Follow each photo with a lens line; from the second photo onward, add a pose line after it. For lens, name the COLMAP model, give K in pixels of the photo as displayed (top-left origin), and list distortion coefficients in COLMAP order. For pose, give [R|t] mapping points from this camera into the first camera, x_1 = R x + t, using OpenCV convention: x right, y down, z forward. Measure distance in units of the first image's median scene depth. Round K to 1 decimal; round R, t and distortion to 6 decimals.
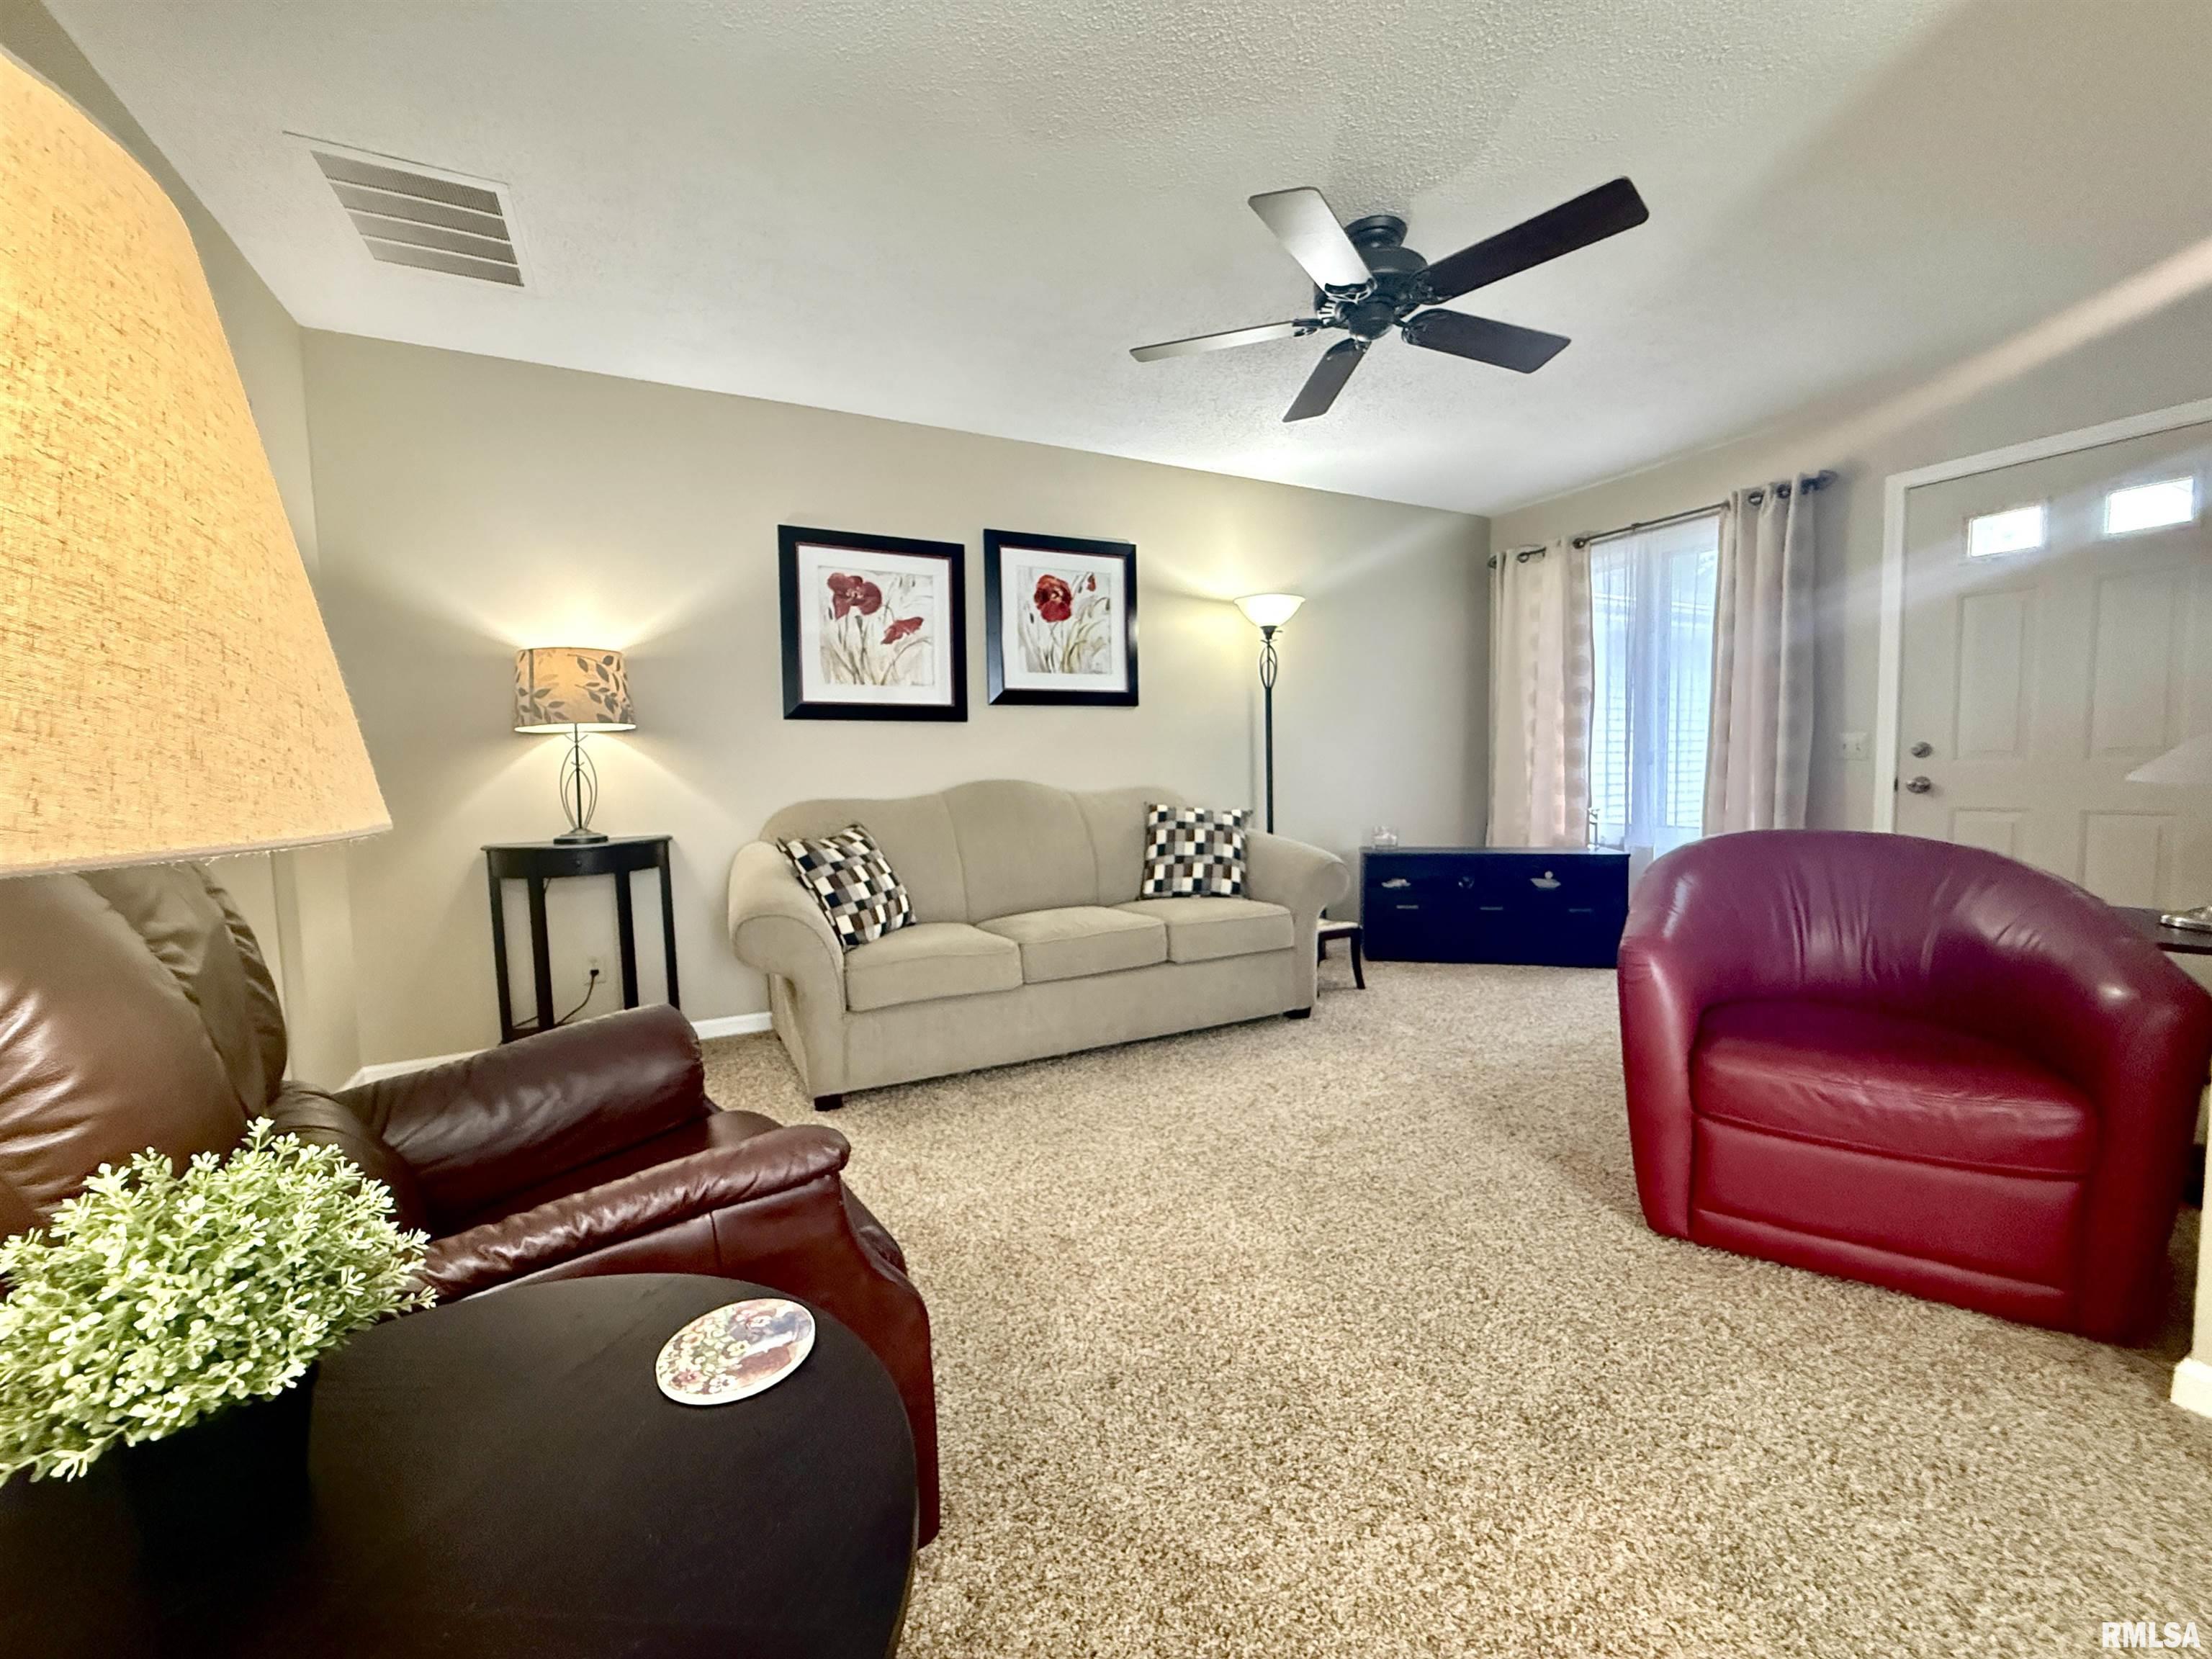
lens RADIAL K [[879.9, 0, 1098.1], [0, 879.9, 823.1], [0, 0, 1]] dist [0.009024, -0.000173]
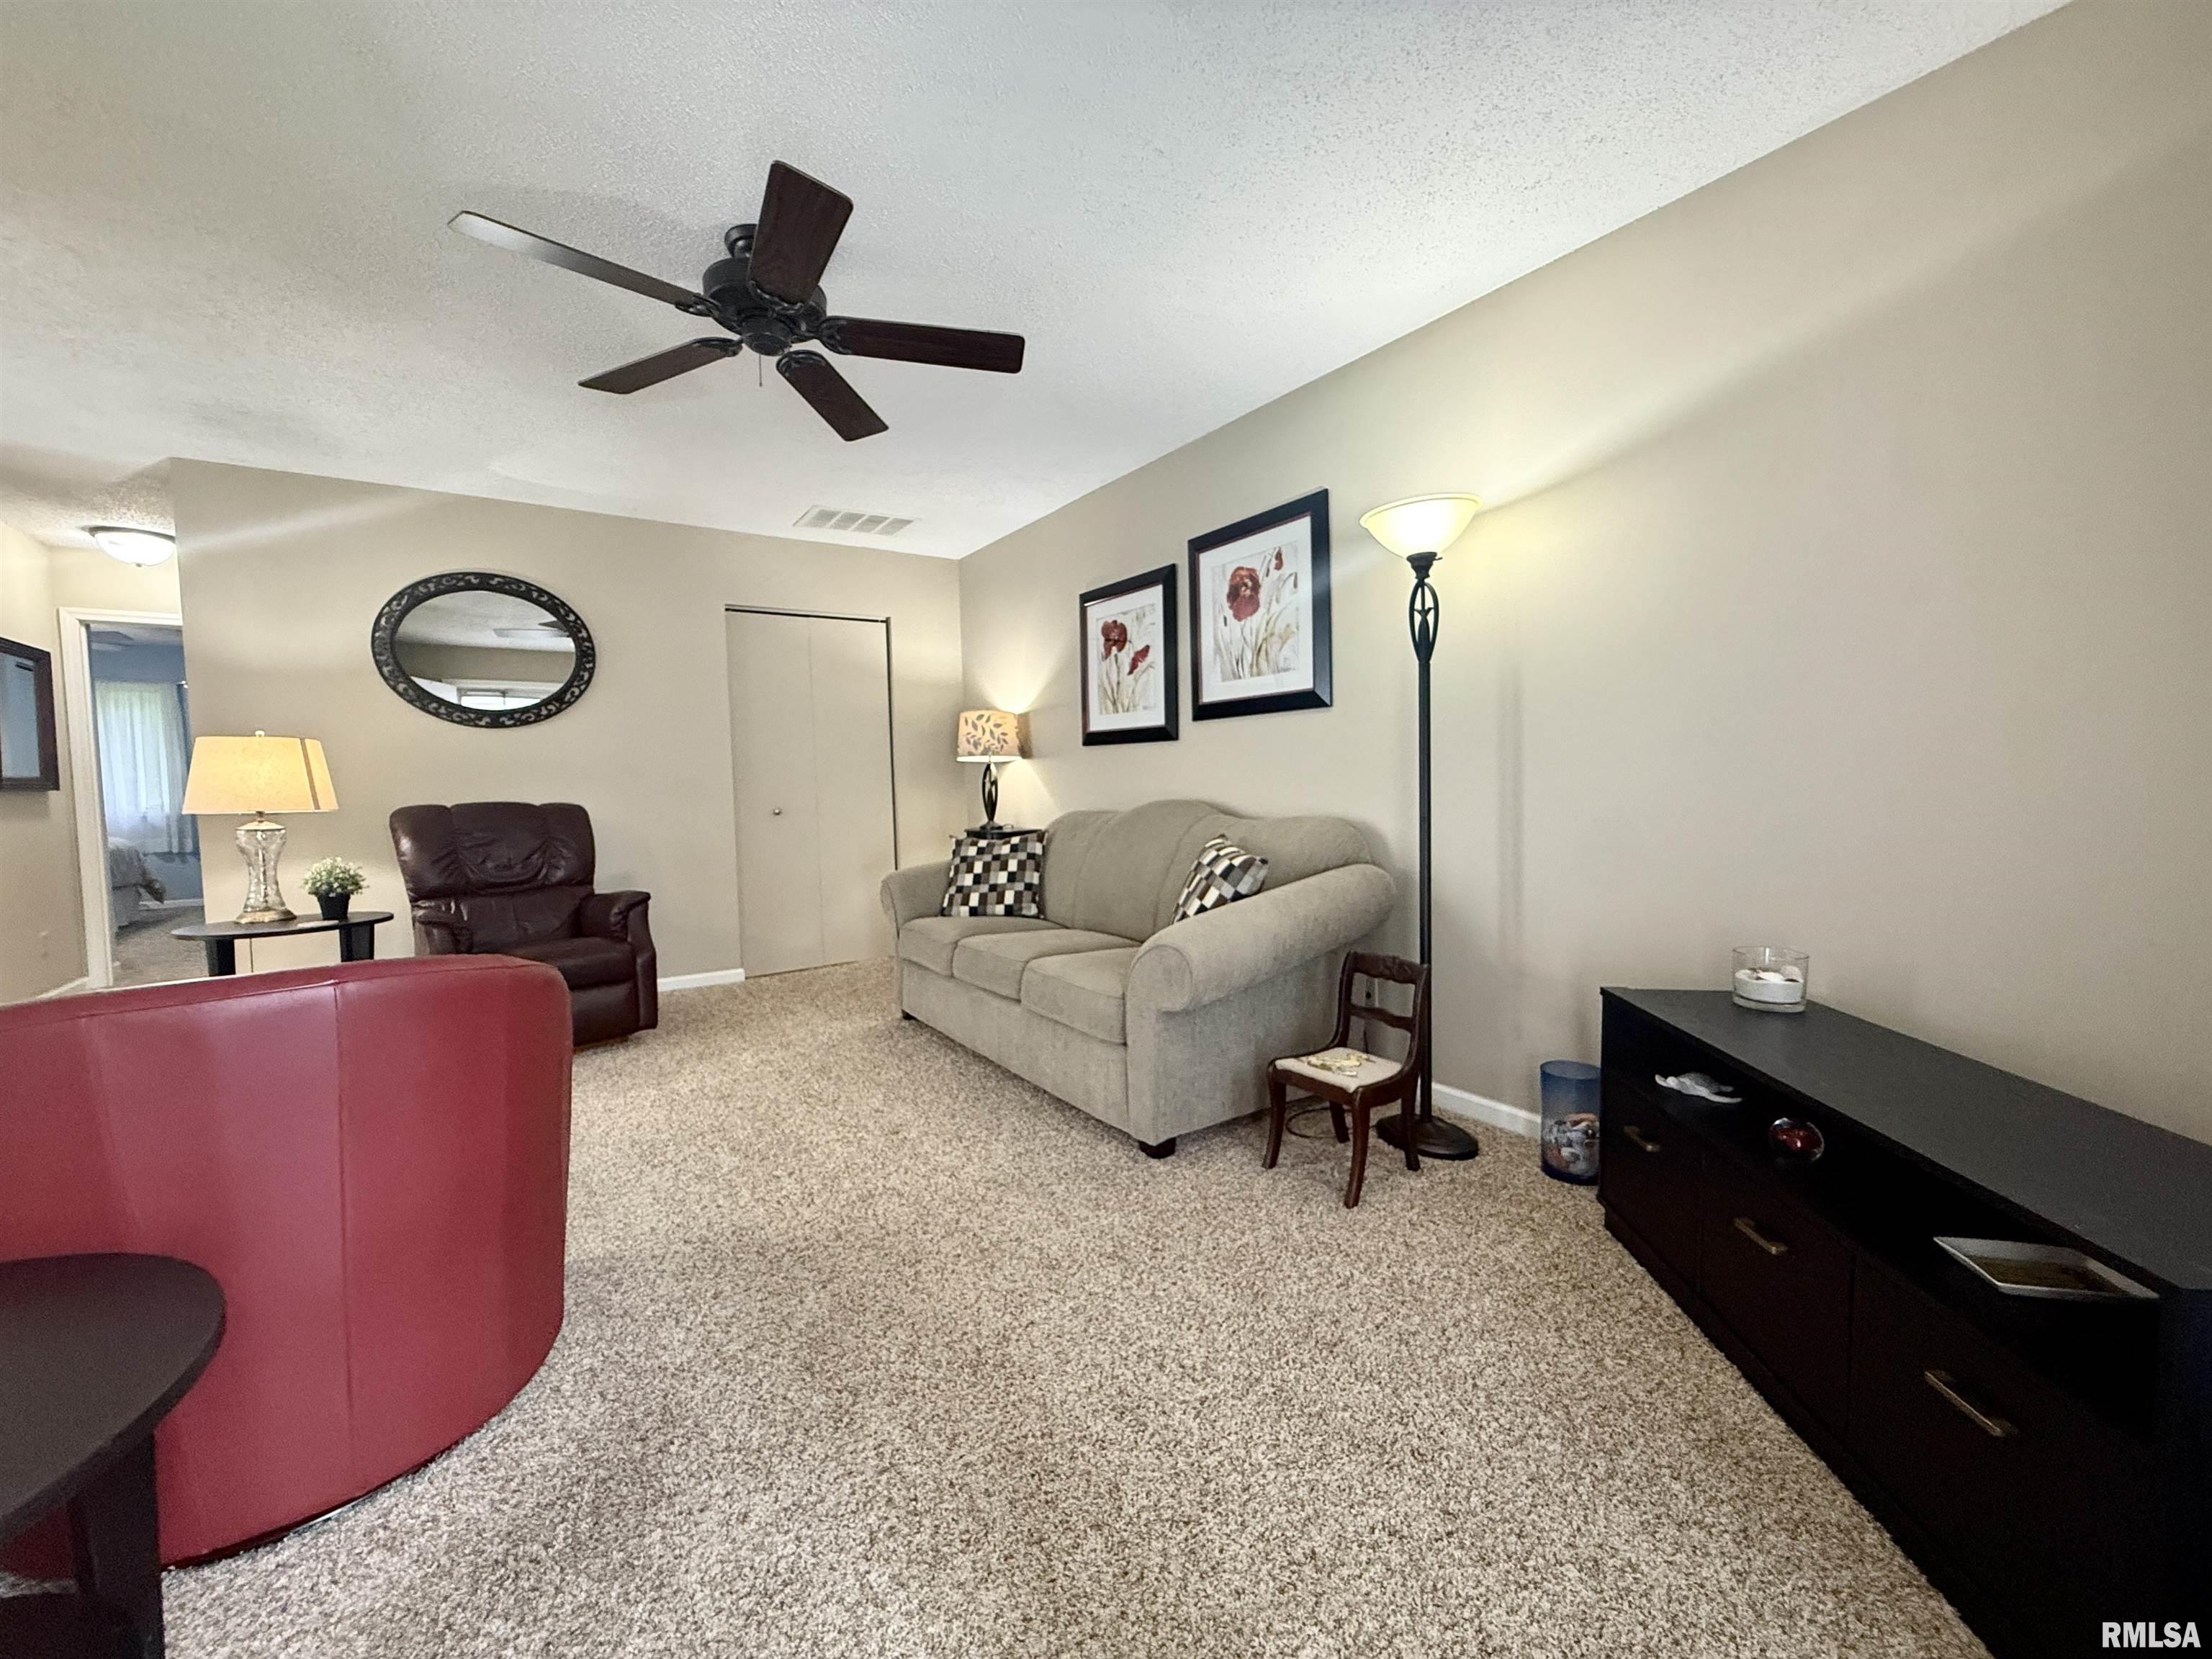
lens RADIAL K [[879.9, 0, 1099.9], [0, 879.9, 830.7], [0, 0, 1]] dist [0.009024, -0.000173]
pose [[0.127744, 0.067344, -0.989518, 0.838621], [-0.062553, 0.996253, 0.059727, -0.068097], [0.989833, 0.054267, 0.131478, 0.795440]]
